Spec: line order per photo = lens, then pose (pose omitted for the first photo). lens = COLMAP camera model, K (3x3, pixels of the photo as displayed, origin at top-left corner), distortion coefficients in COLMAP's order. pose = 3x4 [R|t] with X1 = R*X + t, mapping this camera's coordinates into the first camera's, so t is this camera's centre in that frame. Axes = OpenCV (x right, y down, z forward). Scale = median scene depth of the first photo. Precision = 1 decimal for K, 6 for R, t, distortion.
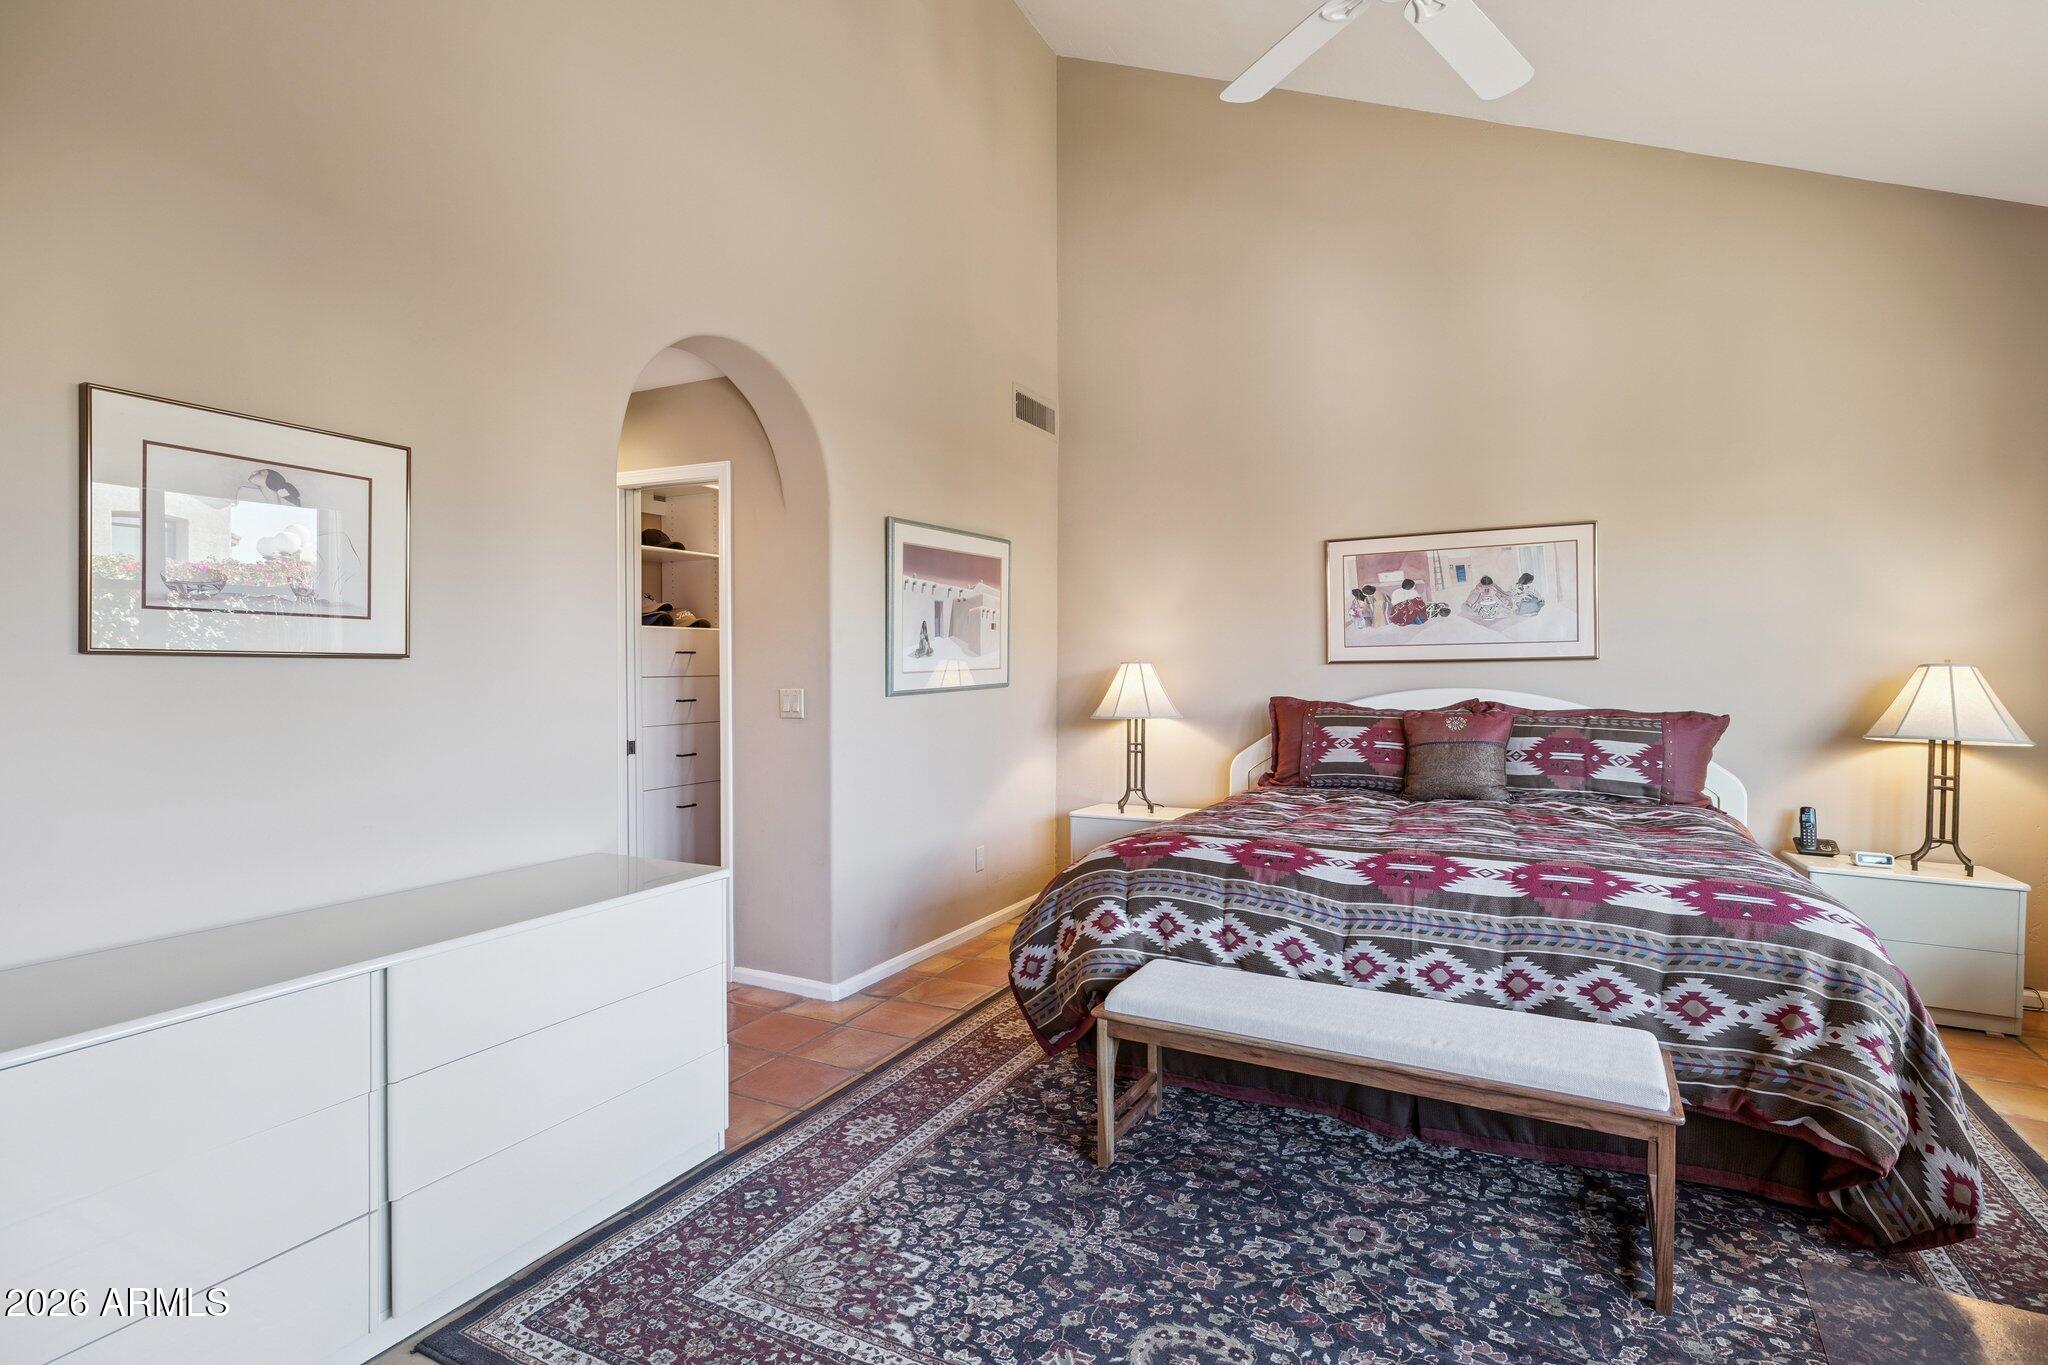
lens RADIAL K [[1017.4, 0, 1024.0], [0, 1017.4, 682.5], [0, 0, 1]] dist [-0.003047, 0.000195]
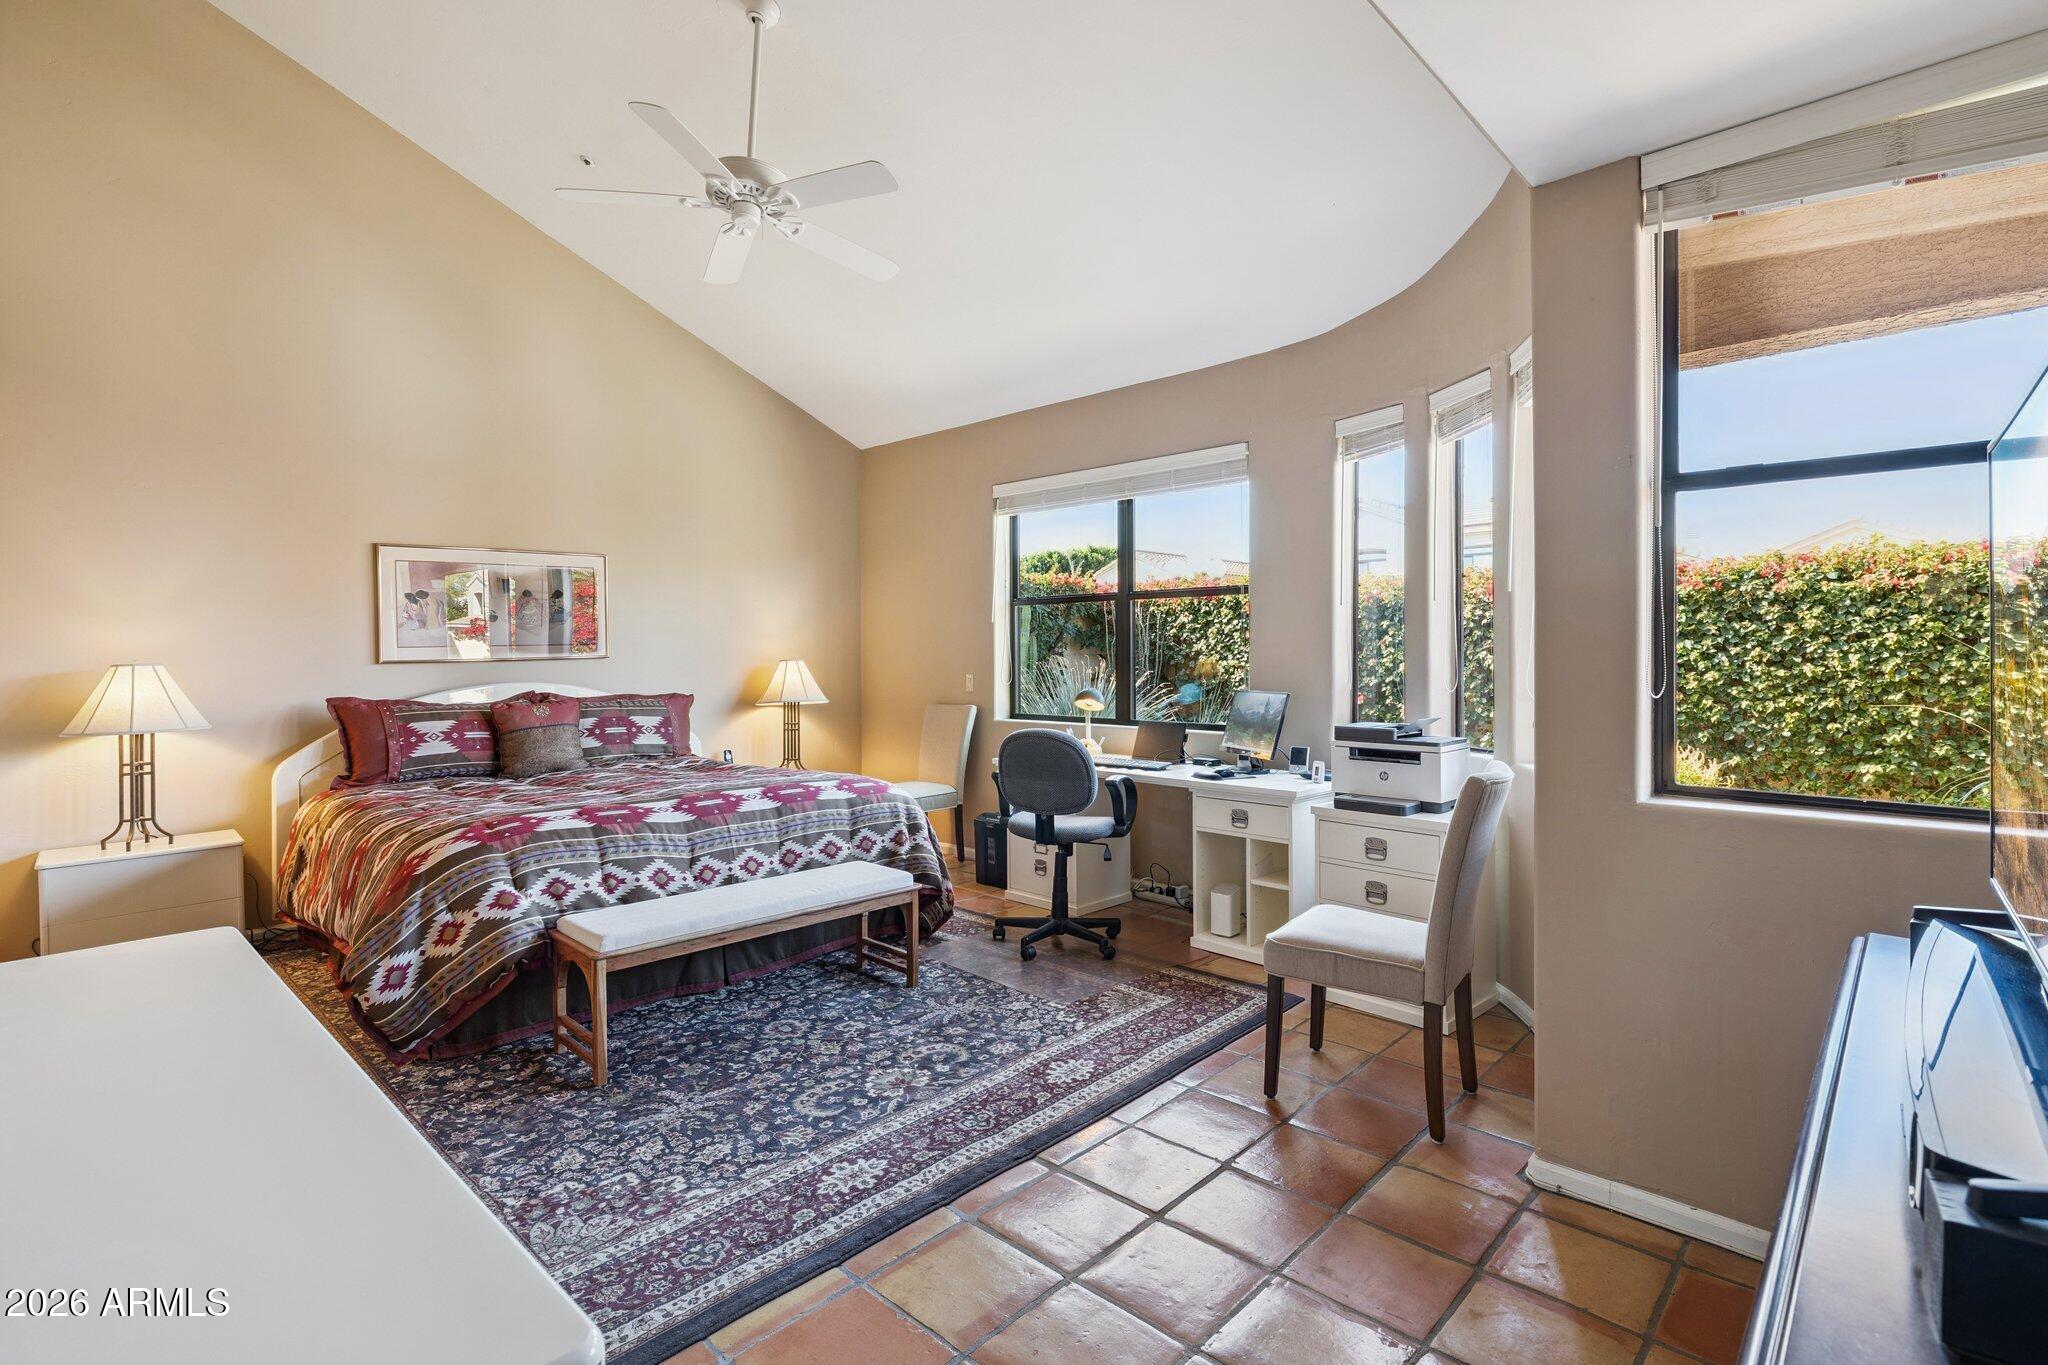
lens RADIAL K [[967.4, 0, 1024.8], [0, 967.4, 657.7], [0, 0, 1]] dist [-0.001213, 0.000041]
pose [[0.276810, -0.004072, 0.960916, -0.821157], [0.025992, 0.999657, -0.003251, -0.007491], [-0.960573, 0.025876, 0.276821, 0.185922]]
